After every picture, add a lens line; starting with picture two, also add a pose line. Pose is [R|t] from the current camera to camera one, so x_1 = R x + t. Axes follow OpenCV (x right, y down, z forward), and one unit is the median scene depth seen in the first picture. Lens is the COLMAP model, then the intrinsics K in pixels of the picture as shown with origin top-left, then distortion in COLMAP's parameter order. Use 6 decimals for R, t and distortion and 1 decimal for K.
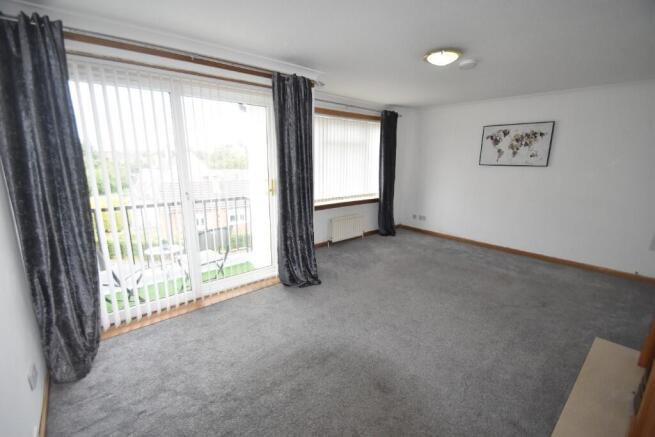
lens RADIAL K [[290.7, 0, 317.5], [0, 290.7, 226.3], [0, 0, 1]] dist [0.014778, -0.015415]
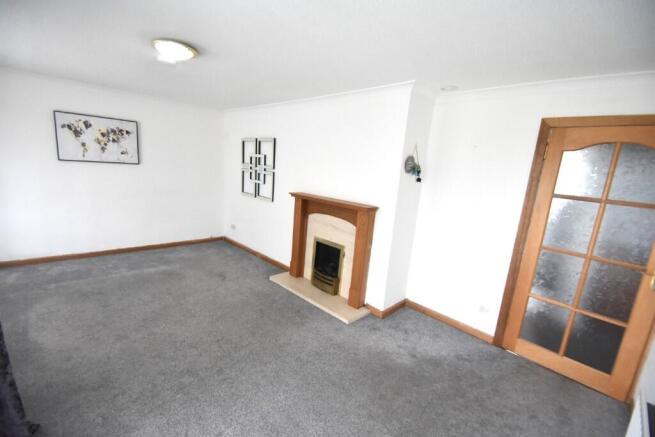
lens RADIAL K [[290.7, 0, 317.5], [0, 290.7, 226.3], [0, 0, 1]] dist [0.014778, -0.015415]
pose [[-0.058733, -0.213333, 0.975213, -0.322763], [0.159158, 0.962402, 0.220116, -0.113163], [-0.985504, 0.168141, -0.022571, 0.406030]]
